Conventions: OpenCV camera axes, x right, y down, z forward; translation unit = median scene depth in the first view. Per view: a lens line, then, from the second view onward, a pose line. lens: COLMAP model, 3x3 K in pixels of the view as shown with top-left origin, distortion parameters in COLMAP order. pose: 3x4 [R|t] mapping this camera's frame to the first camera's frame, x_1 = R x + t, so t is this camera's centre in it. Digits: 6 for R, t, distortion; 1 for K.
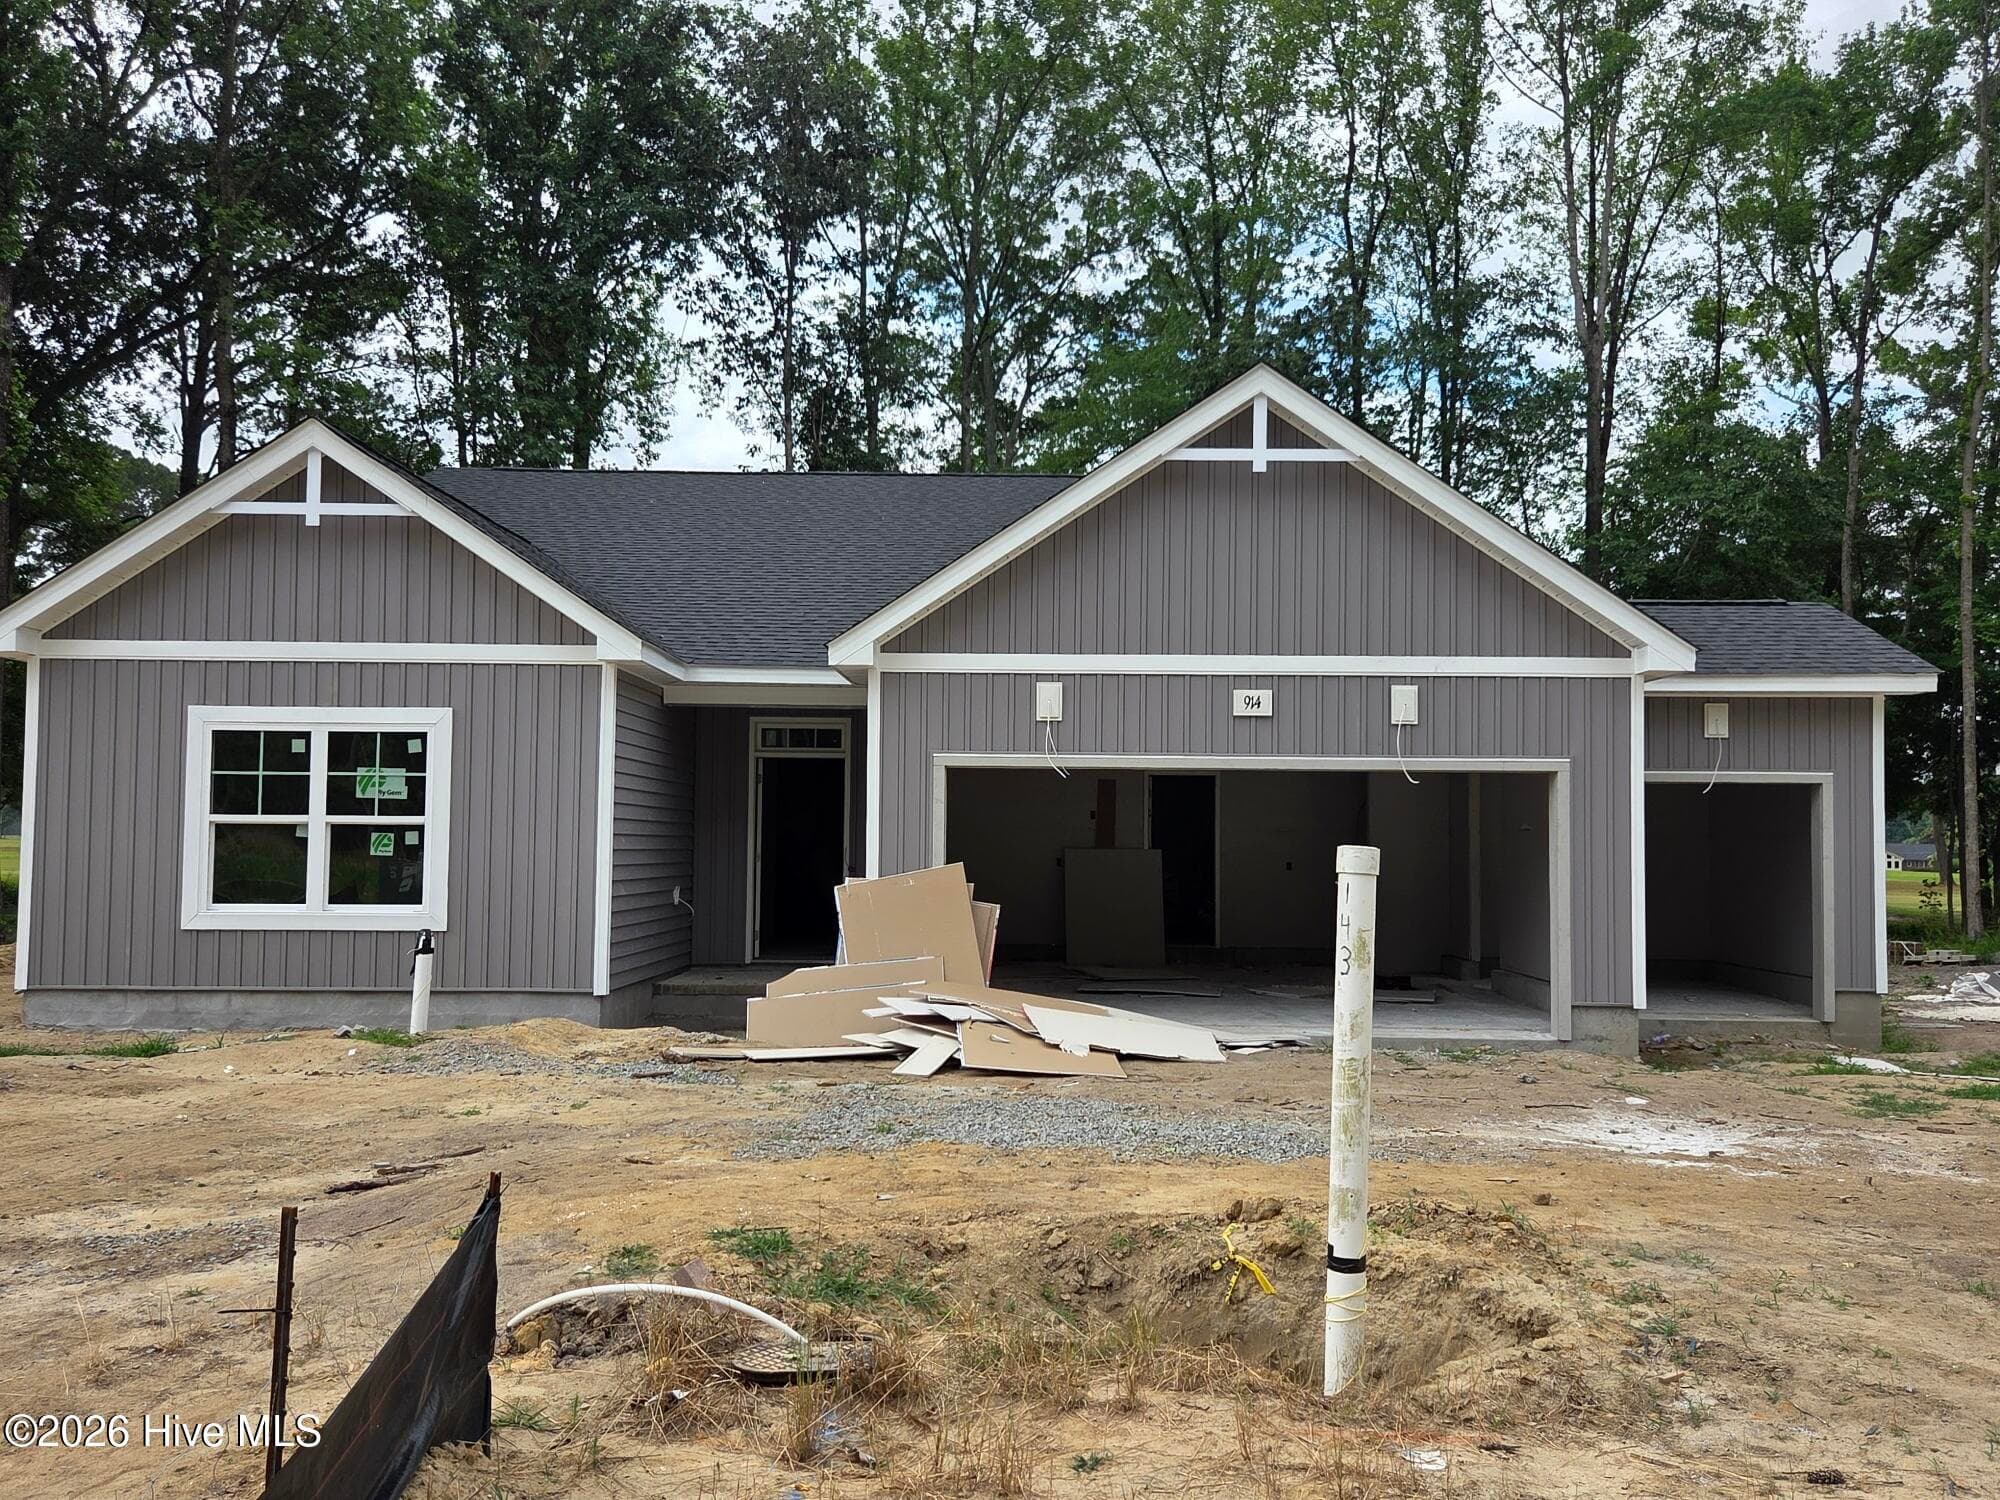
lens RADIAL K [[1729.6, 0, 1008.6], [0, 1729.6, 774.8], [0, 0, 1]] dist [0.045182, -0.025142]
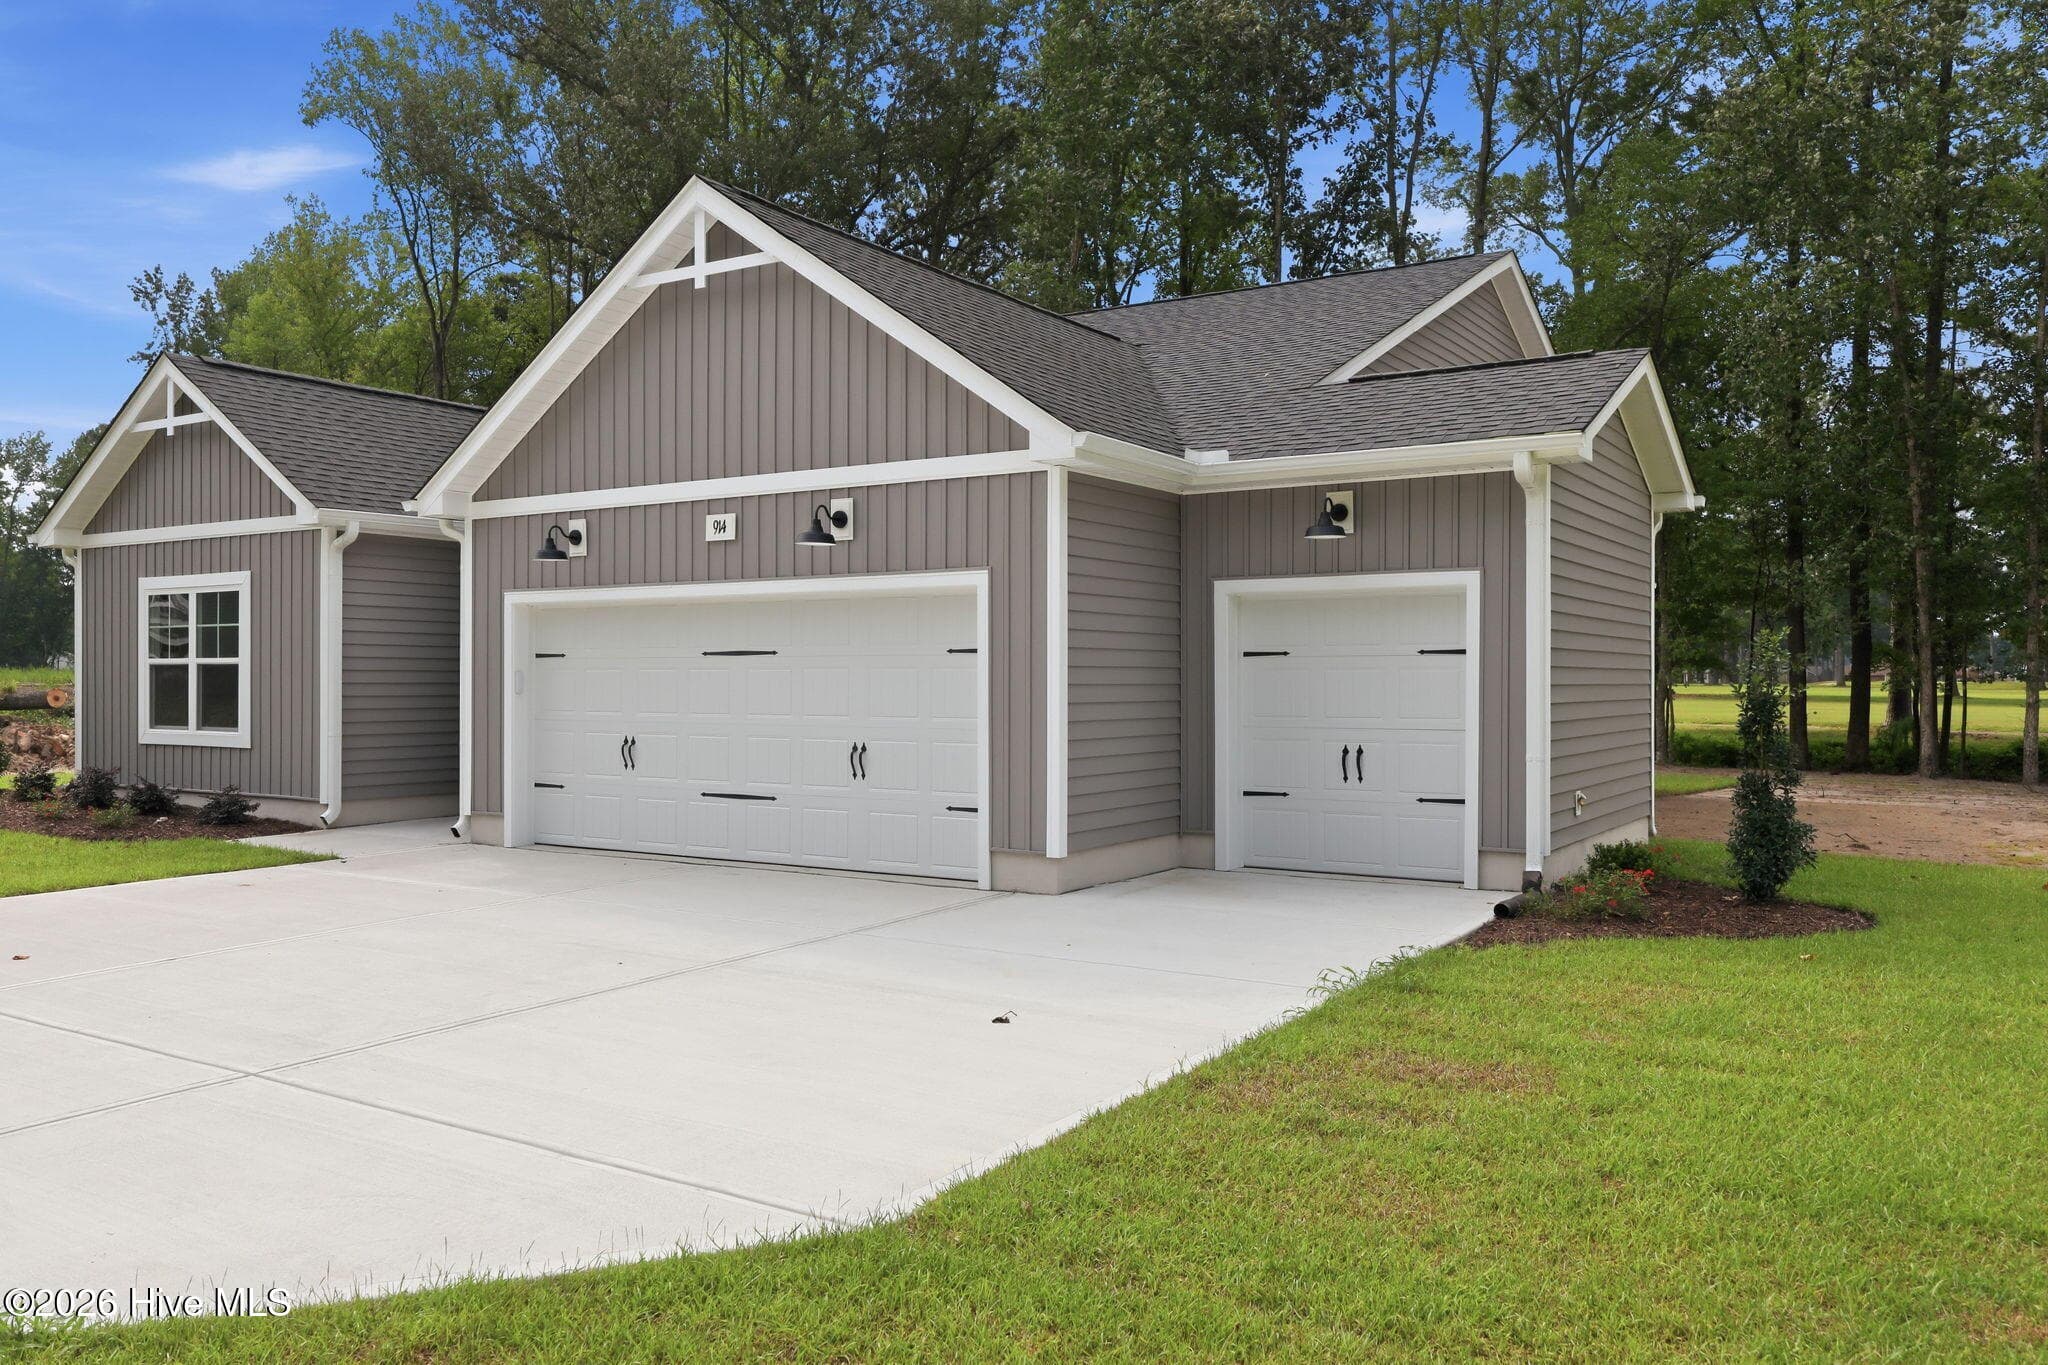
lens RADIAL K [[1542.8, 0, 1023.3], [0, 1542.8, 677.7], [0, 0, 1]] dist [0.001785, -0.008391]
pose [[0.849460, -0.009236, -0.527572, 0.737863], [0.029131, 0.999143, 0.029413, 0.022236], [0.526848, -0.040354, 0.849001, 0.346145]]
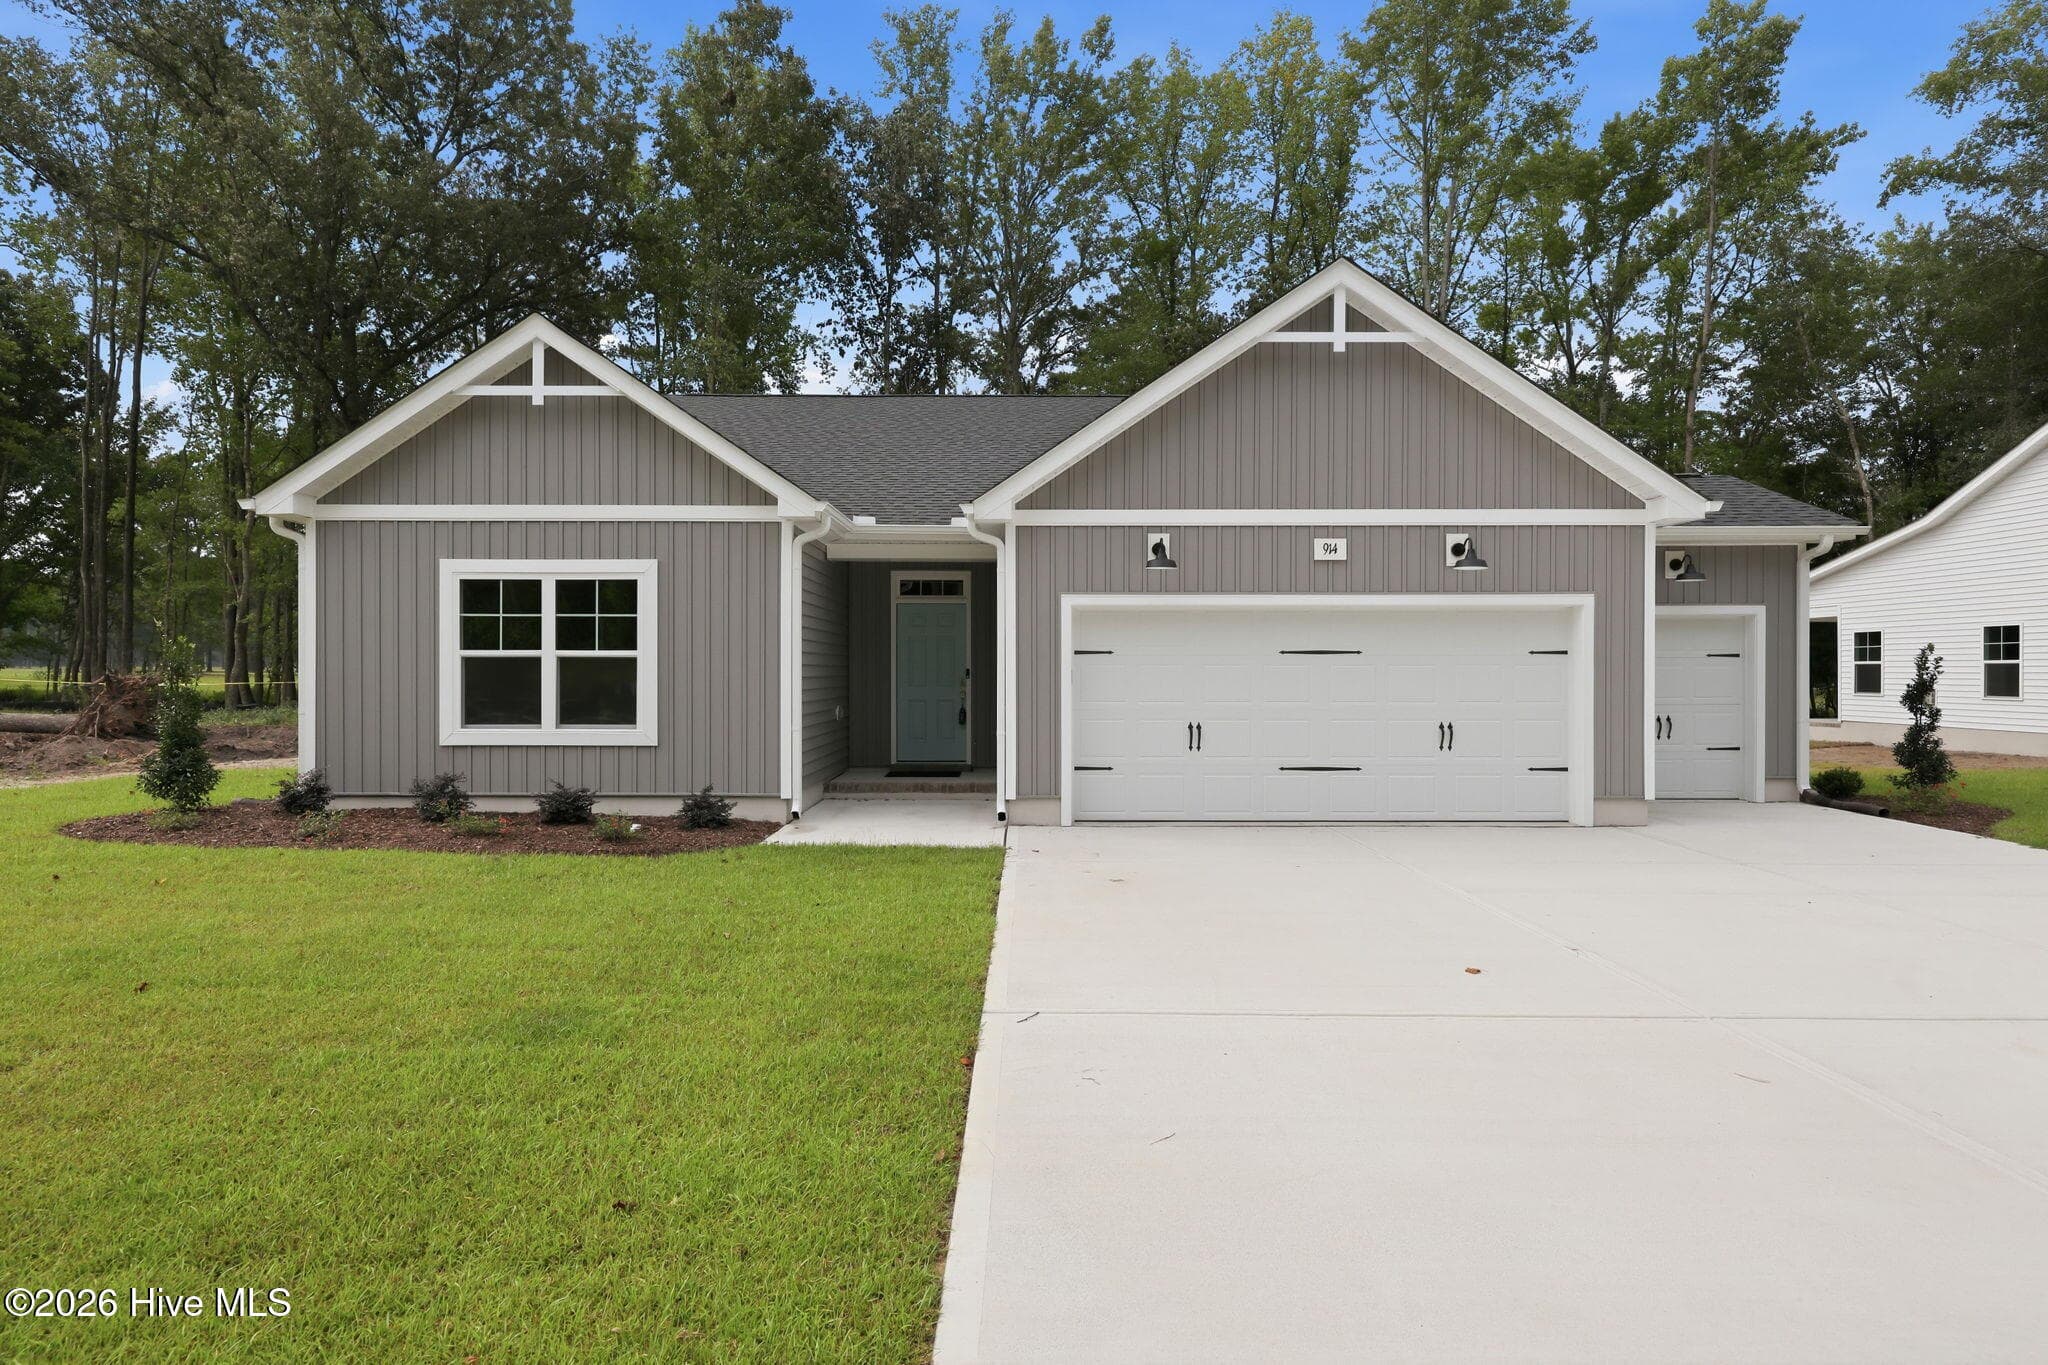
lens RADIAL K [[1077.6, 0, 1020.2], [0, 1077.6, 672.4], [0, 0, 1]] dist [-0.003853, 0.005204]
pose [[0.999947, -0.008431, 0.005907, -0.076624], [0.008160, 0.998980, 0.044418, 0.008410], [-0.006275, -0.044367, 0.998996, 0.255600]]
